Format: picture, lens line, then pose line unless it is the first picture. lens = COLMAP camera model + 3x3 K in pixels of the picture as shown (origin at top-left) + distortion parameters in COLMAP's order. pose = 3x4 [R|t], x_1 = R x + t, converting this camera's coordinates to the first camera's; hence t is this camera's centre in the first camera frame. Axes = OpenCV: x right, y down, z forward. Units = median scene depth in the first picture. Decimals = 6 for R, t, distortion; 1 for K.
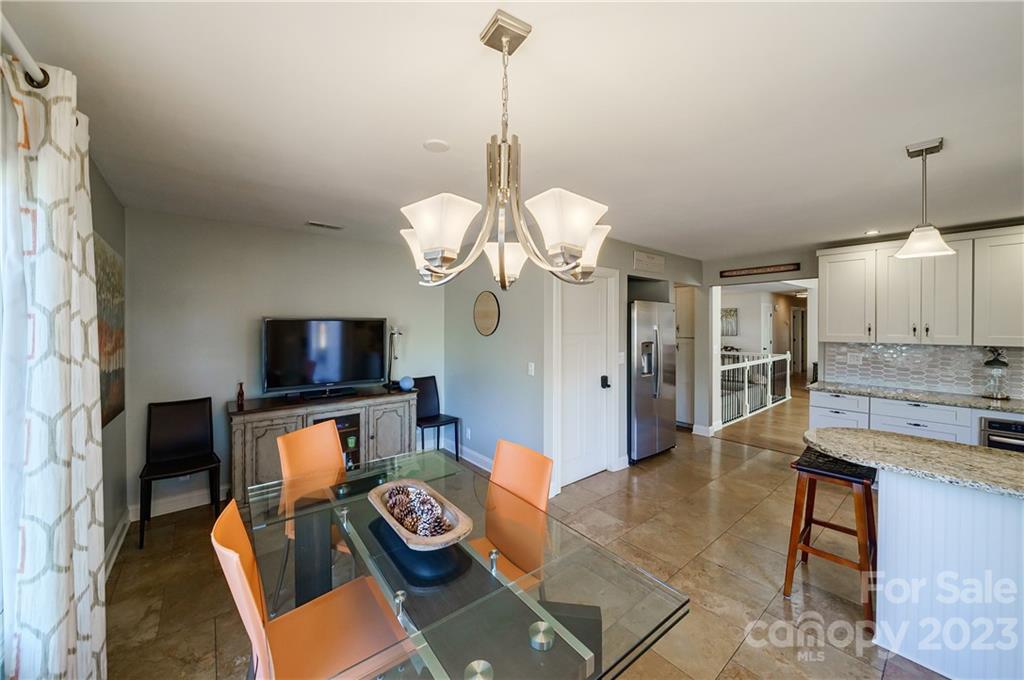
lens RADIAL K [[381.8, 0, 514.8], [0, 381.8, 325.3], [0, 0, 1]] dist [-0.000029, 0.000112]
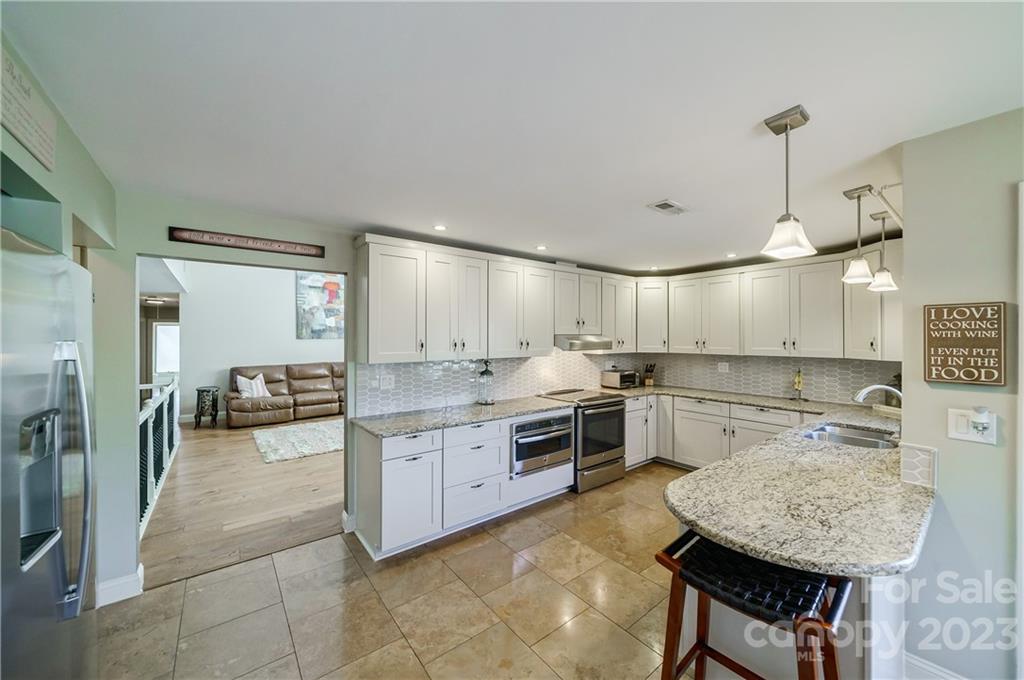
lens RADIAL K [[374.8, 0, 502.7], [0, 374.8, 340.1], [0, 0, 1]] dist [-0.000720, 0.000034]
pose [[0.010387, -0.004633, 0.999935, 0.125818], [0.007858, 0.999959, 0.004551, -0.003690], [-0.999915, 0.007810, 0.010423, 0.840773]]
